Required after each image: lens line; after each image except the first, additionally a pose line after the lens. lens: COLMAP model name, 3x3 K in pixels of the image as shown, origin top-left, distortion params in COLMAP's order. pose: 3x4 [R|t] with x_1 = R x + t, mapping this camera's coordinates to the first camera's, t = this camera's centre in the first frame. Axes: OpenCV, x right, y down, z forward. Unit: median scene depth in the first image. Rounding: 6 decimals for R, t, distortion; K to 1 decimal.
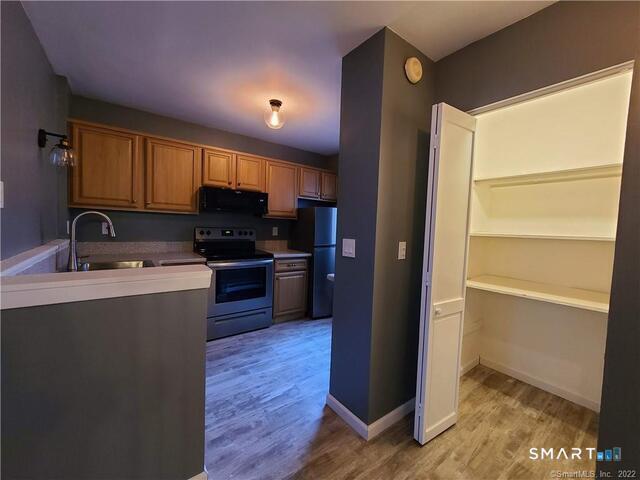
lens RADIAL K [[259.4, 0, 321.5], [0, 259.4, 241.1], [0, 0, 1]] dist [0.004416, -0.000062]
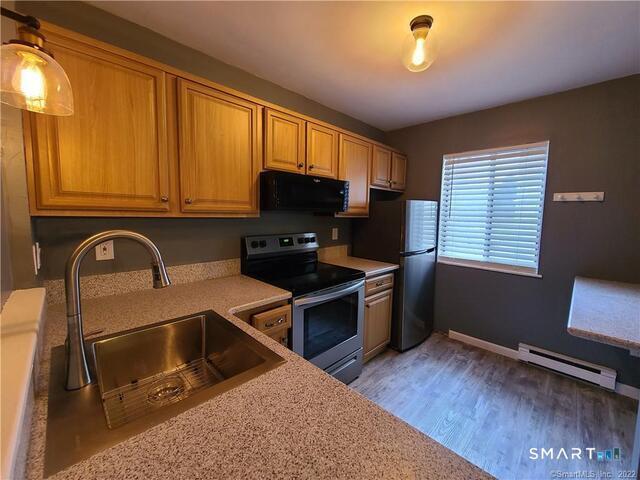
lens RADIAL K [[259.4, 0, 320.8], [0, 259.4, 241.1], [0, 0, 1]] dist [0.004416, -0.000062]
pose [[0.990774, -0.039293, 0.129704, -0.378234], [0.033389, 0.998319, 0.047383, -0.064890], [-0.131347, -0.042615, 0.990420, 0.340178]]
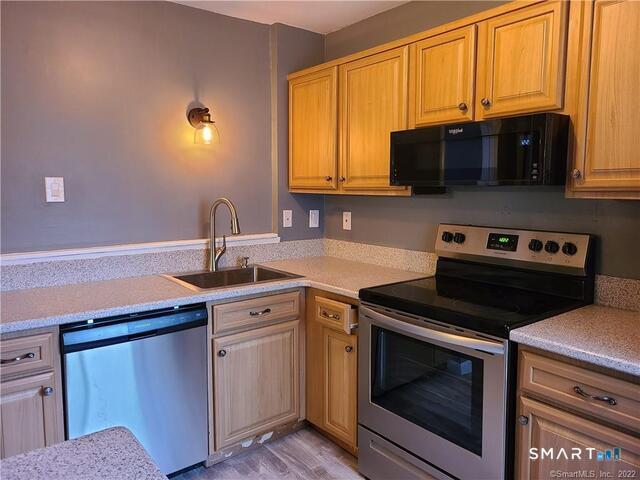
lens RADIAL K [[477.1, 0, 321.3], [0, 477.1, 237.2], [0, 0, 1]] dist [0.047136, 0.001346]
pose [[0.032776, 0.067746, -0.997164, 0.325674], [-0.062299, 0.995899, 0.065612, -0.069895], [0.997519, 0.059972, 0.036862, 0.754919]]
